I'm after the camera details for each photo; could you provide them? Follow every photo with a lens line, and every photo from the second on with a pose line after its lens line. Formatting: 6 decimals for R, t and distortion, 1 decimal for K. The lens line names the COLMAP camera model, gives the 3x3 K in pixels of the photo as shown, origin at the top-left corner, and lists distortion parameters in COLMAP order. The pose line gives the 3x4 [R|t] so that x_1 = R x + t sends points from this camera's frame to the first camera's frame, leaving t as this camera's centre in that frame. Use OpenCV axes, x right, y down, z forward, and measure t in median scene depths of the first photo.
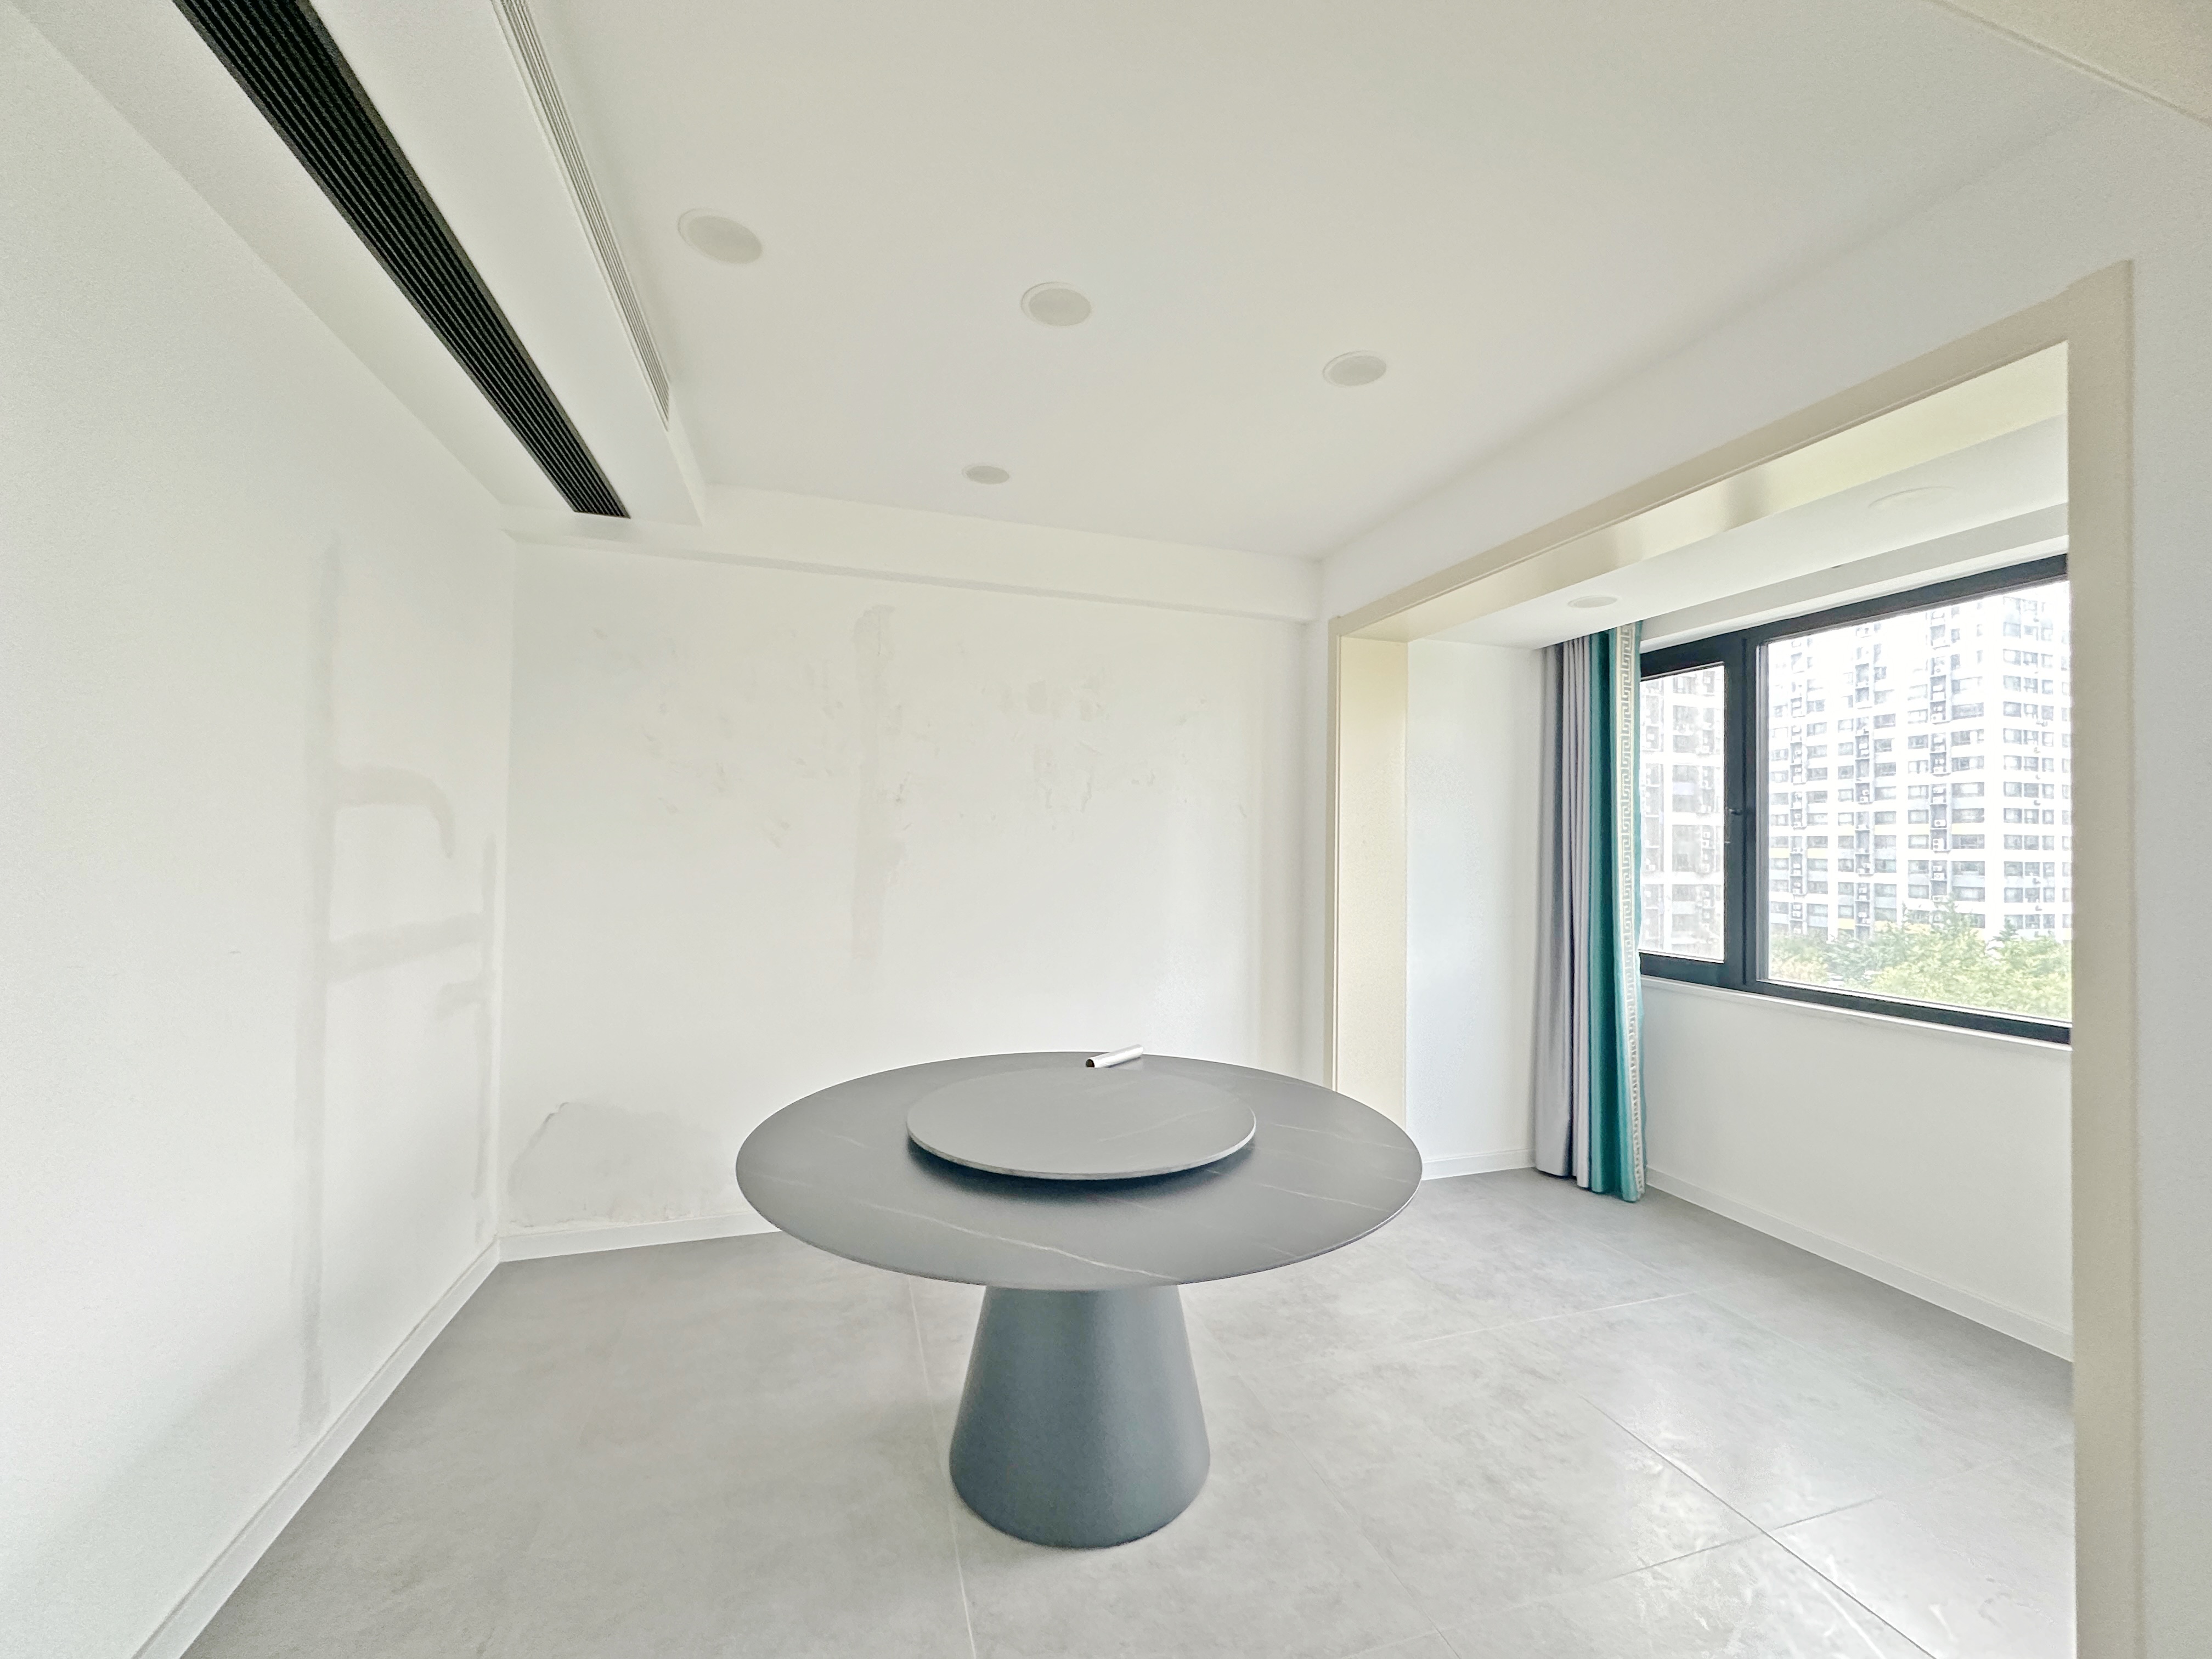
lens RADIAL K [[889.5, 0, 1092.4], [0, 889.5, 825.6], [0, 0, 1]] dist [-0.003165, -0.000309]
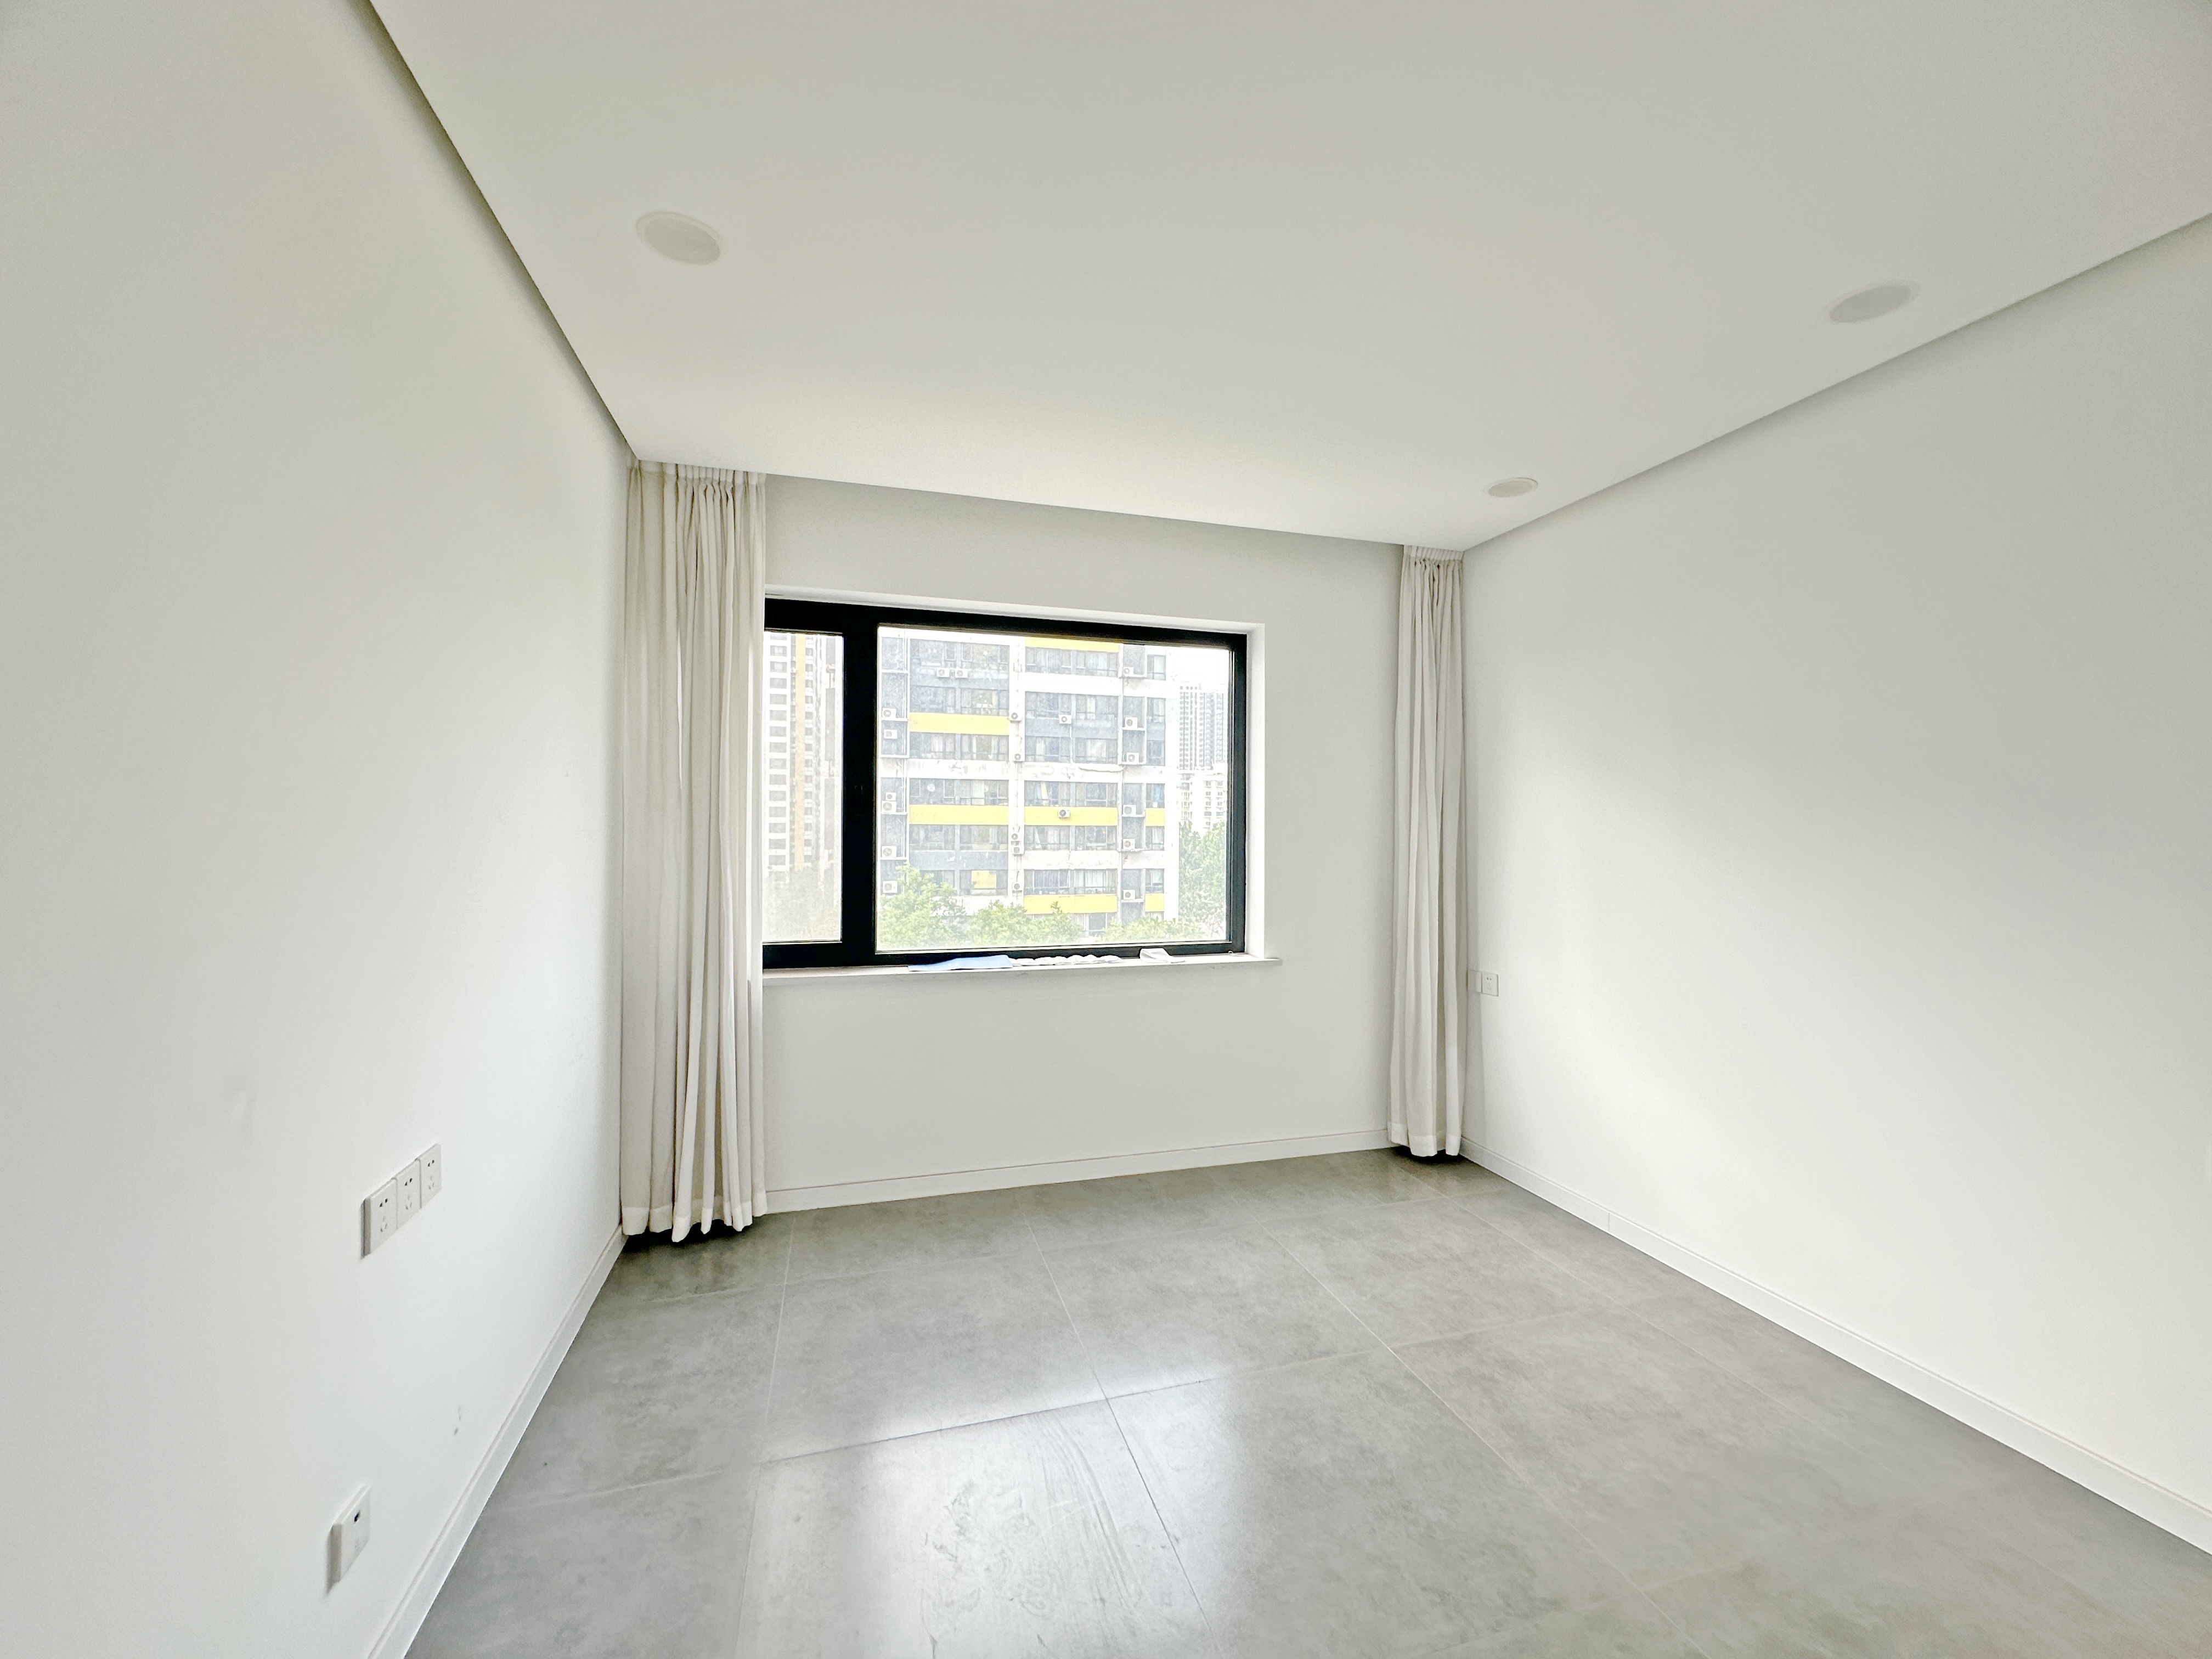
lens RADIAL K [[889.5, 0, 1106.5], [0, 889.5, 815.6], [0, 0, 1]] dist [-0.003165, -0.000309]
pose [[-0.000159, -0.003267, 0.999995, -0.256489], [-0.026061, 0.999655, 0.003262, 0.005434], [-0.999660, -0.026060, -0.000244, 0.687212]]
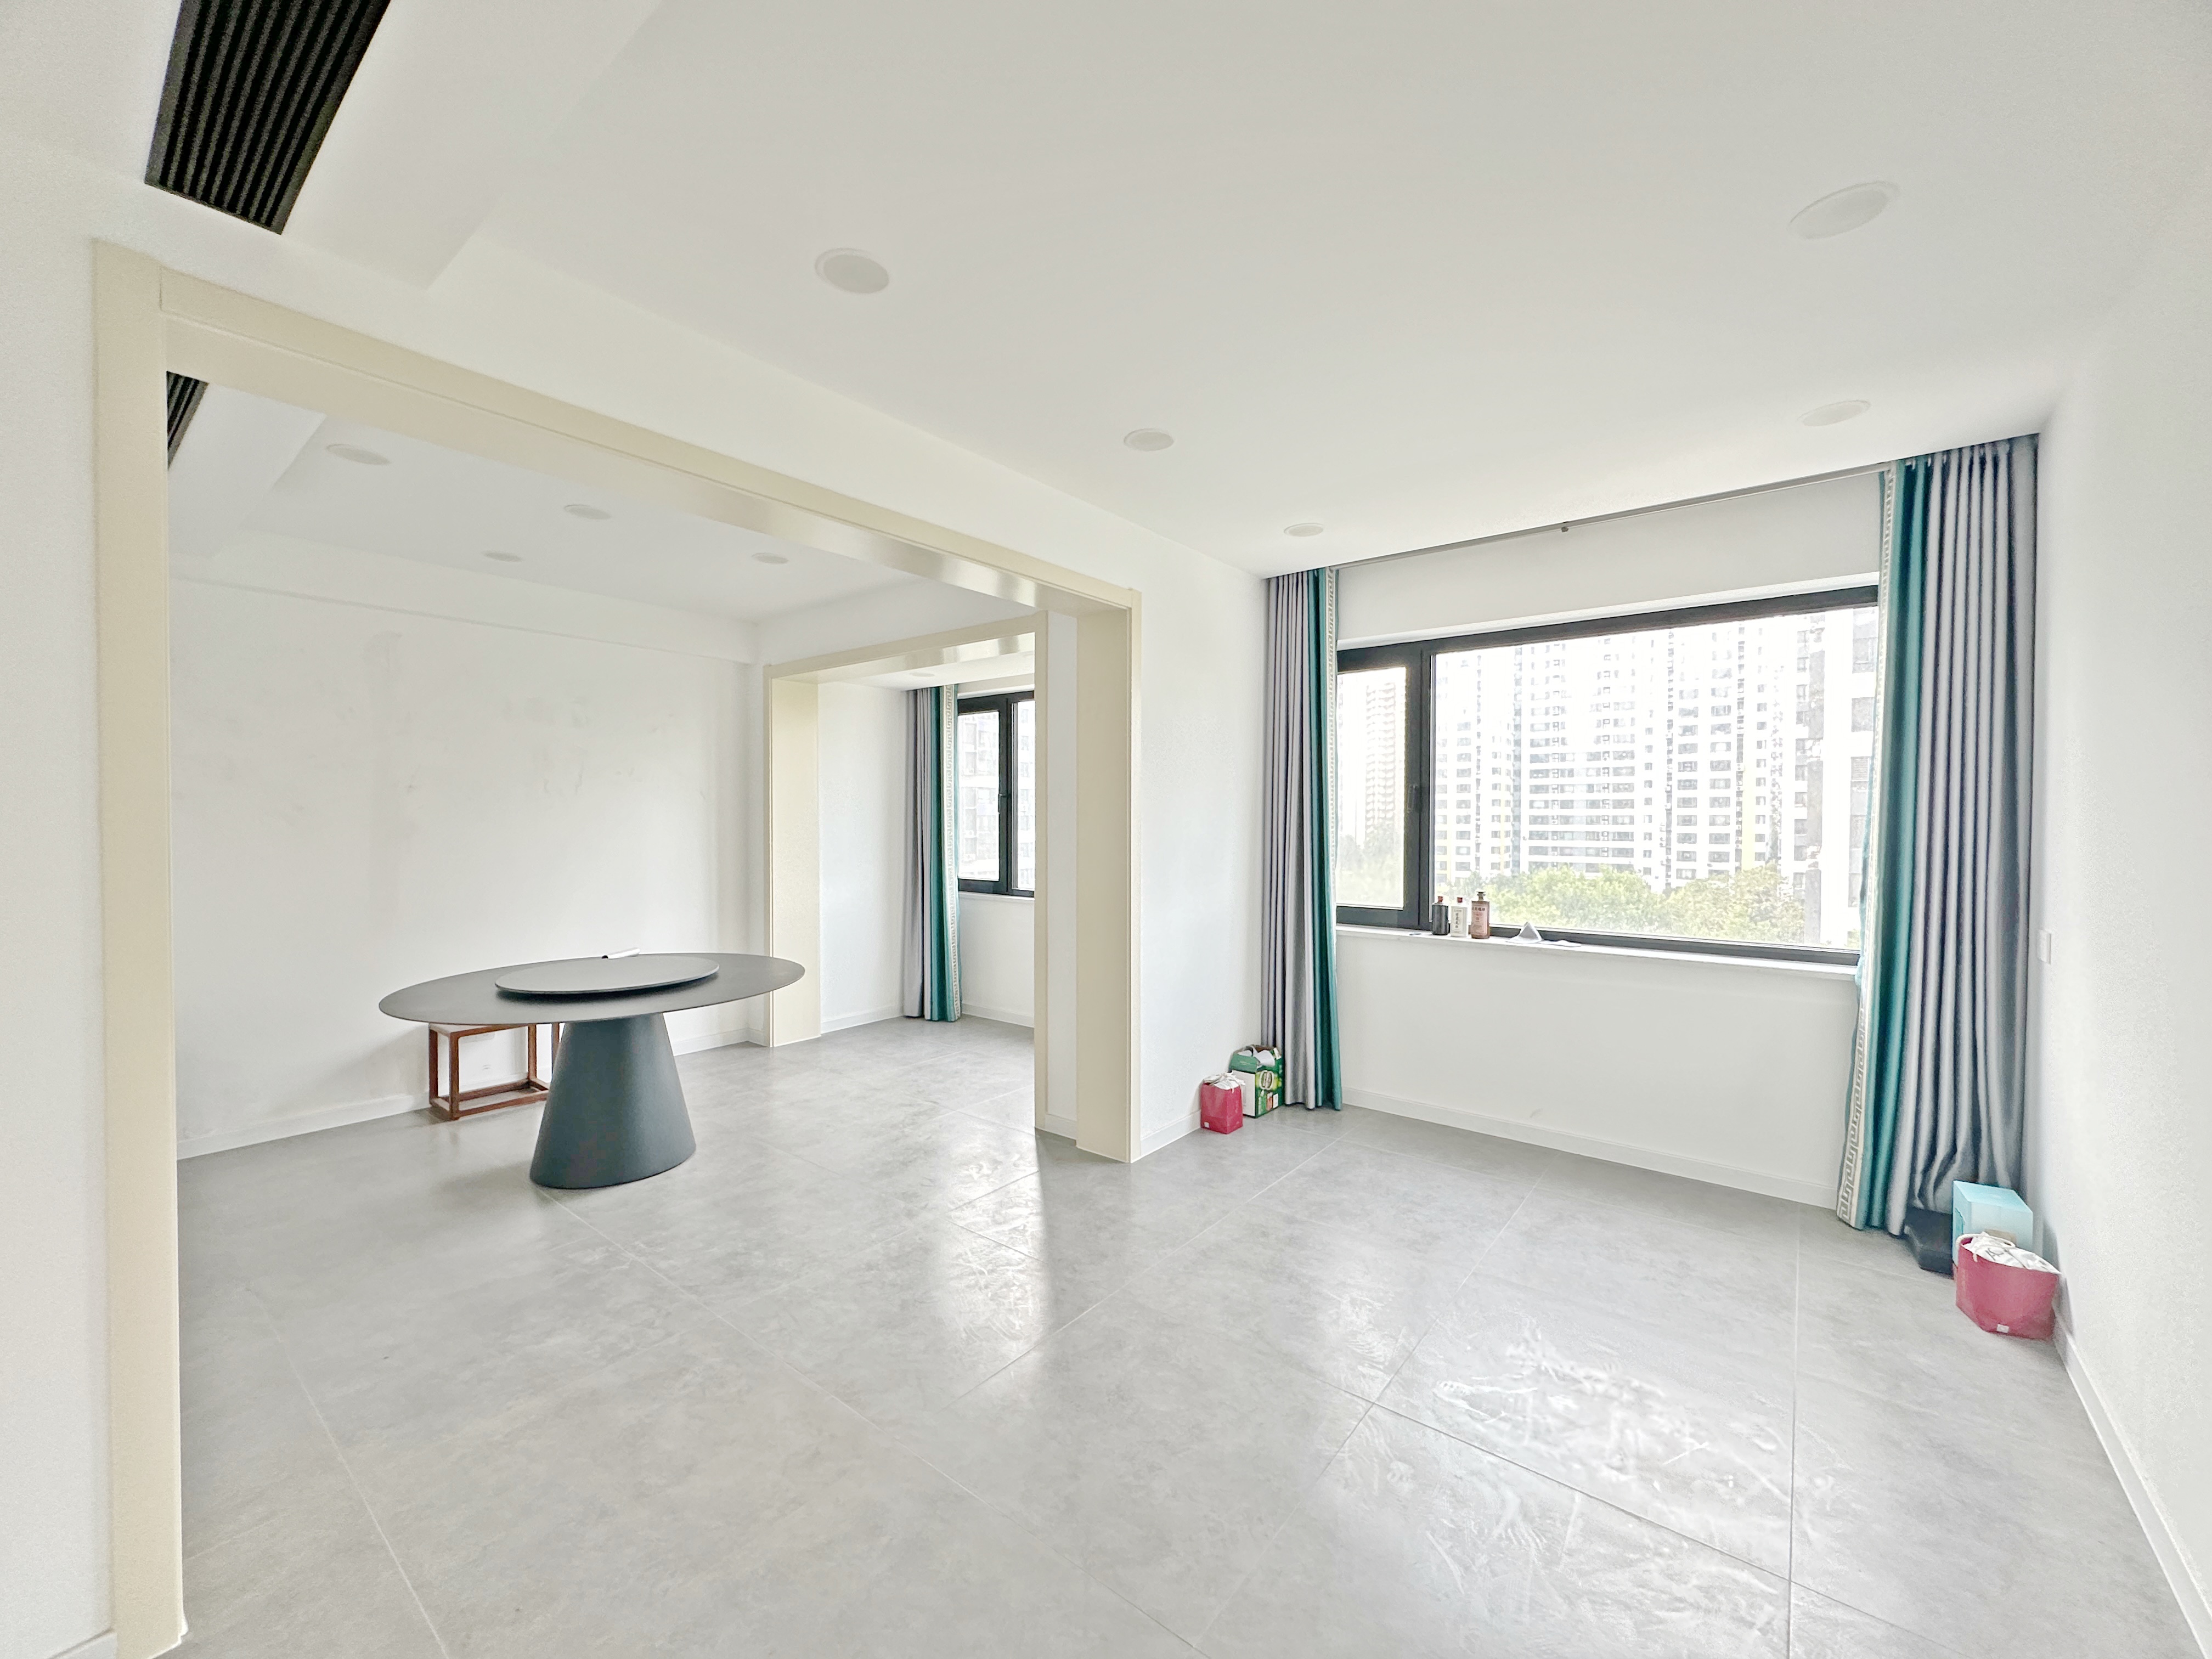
lens RADIAL K [[889.5, 0, 1106.7], [0, 889.5, 834.9], [0, 0, 1]] dist [-0.003165, -0.000309]
pose [[0.823285, -0.025707, 0.567046, -0.111179], [-0.002045, 0.998833, 0.048252, -0.021879], [-0.567625, -0.040885, 0.822272, -0.561986]]
